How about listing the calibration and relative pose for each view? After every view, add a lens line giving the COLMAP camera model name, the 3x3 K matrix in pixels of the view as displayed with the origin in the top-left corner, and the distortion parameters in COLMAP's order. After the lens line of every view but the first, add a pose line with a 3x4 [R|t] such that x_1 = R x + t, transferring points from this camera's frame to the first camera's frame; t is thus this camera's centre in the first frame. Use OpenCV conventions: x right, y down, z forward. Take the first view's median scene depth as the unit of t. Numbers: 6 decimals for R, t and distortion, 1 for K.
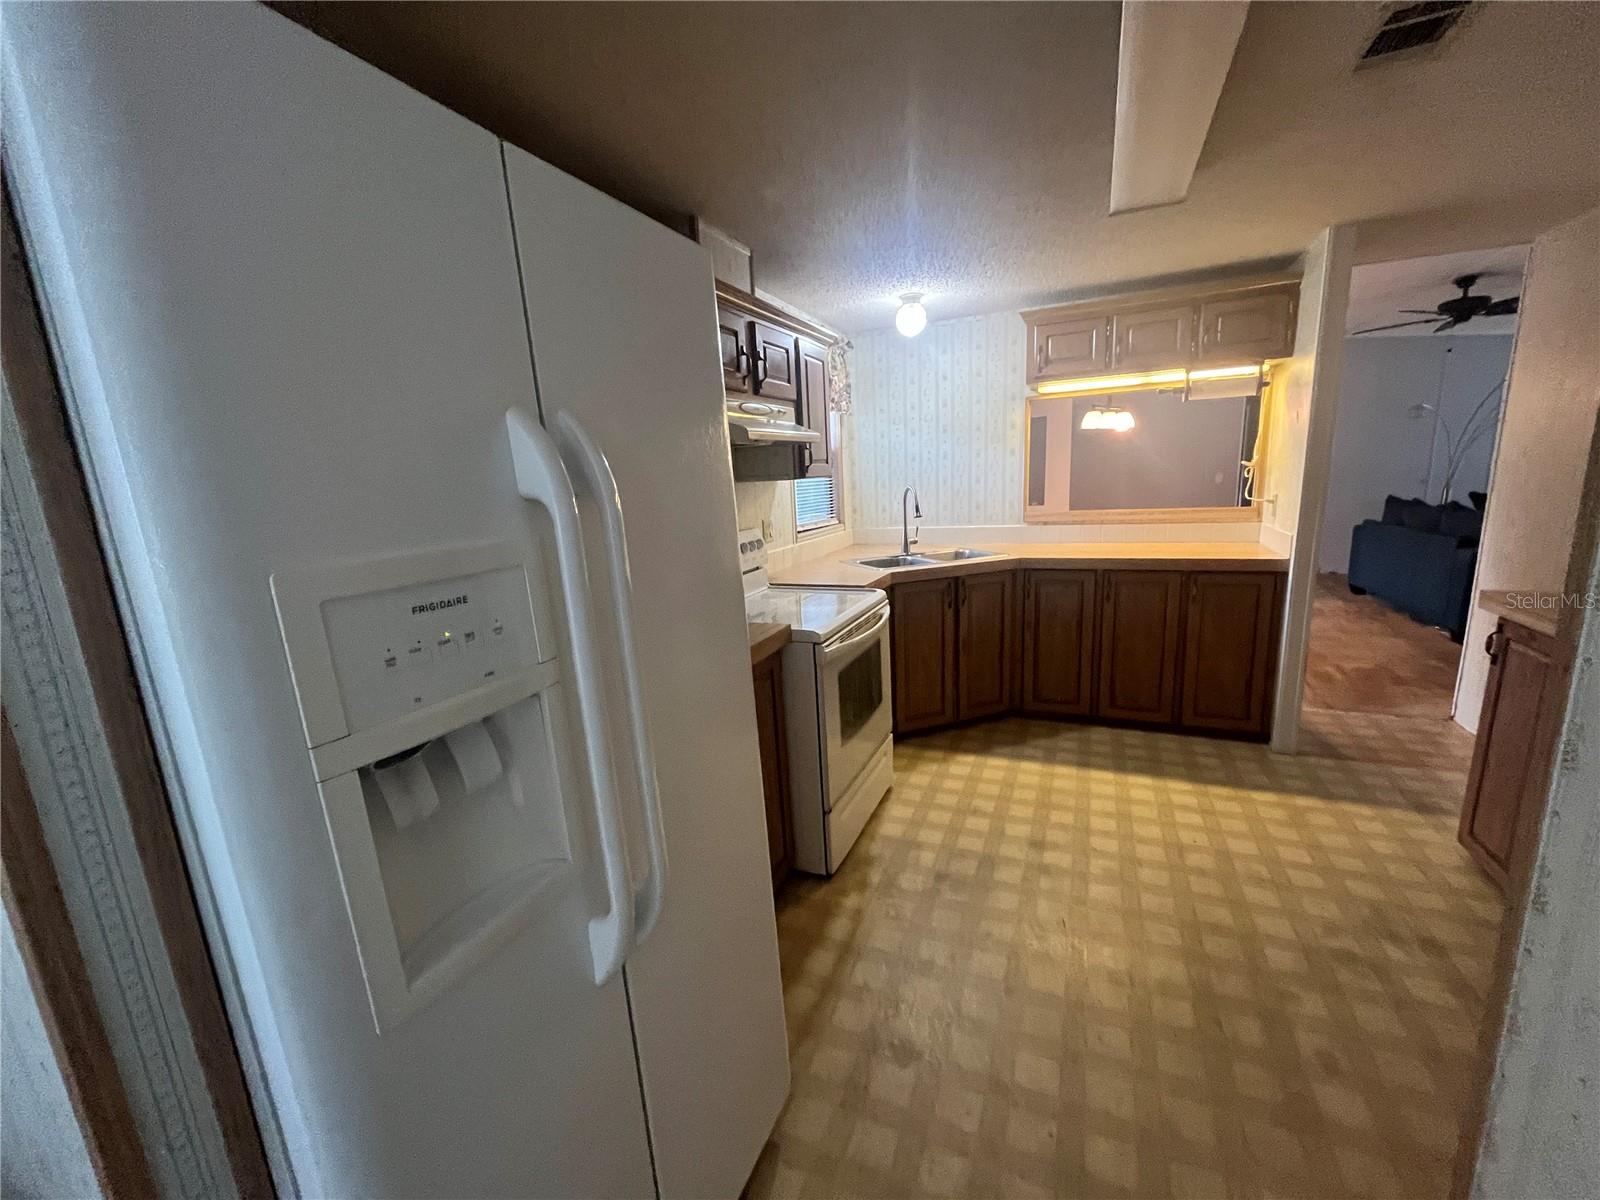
lens RADIAL K [[645.0, 0, 796.8], [0, 645.0, 609.7], [0, 0, 1]] dist [-0.003486, -0.000229]
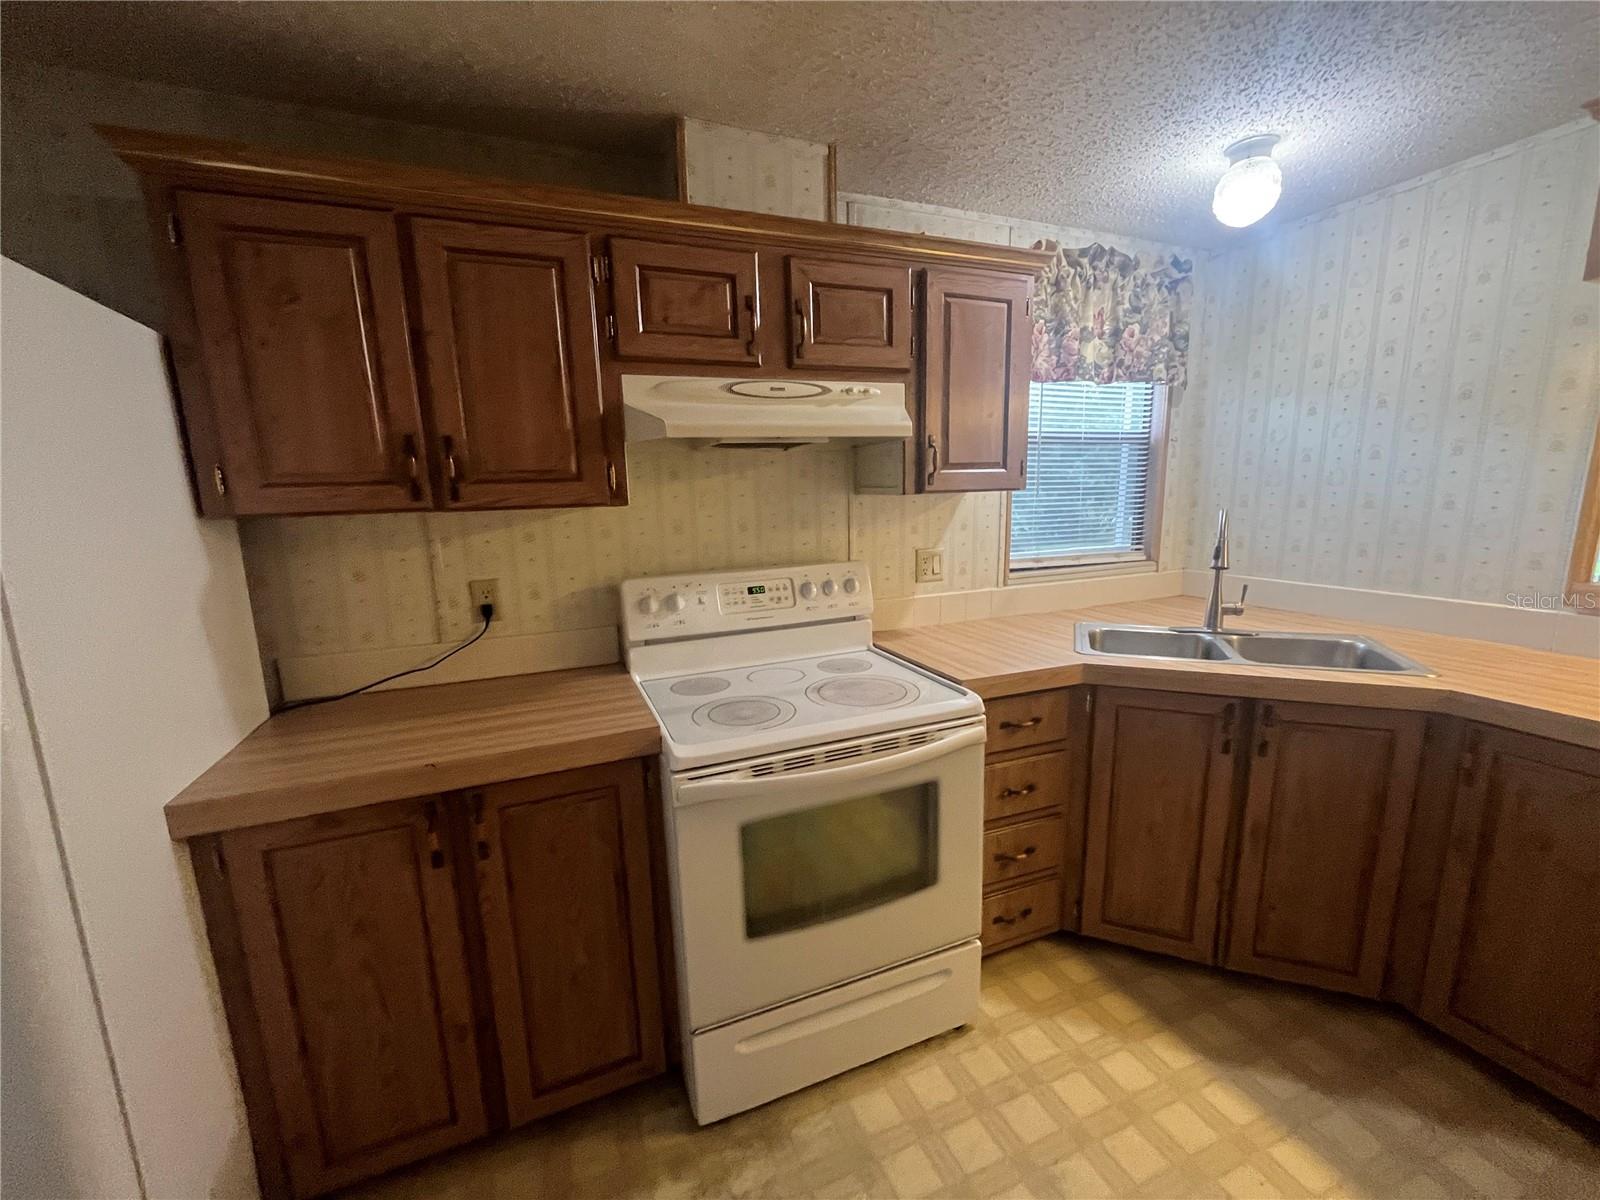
lens RADIAL K [[645.0, 0, 796.8], [0, 645.0, 609.7], [0, 0, 1]] dist [-0.003486, -0.000229]
pose [[0.722440, 0.159583, -0.672766, 0.348834], [-0.151243, 0.985911, 0.071453, -0.110352], [0.674690, 0.050131, 0.736397, 0.428037]]
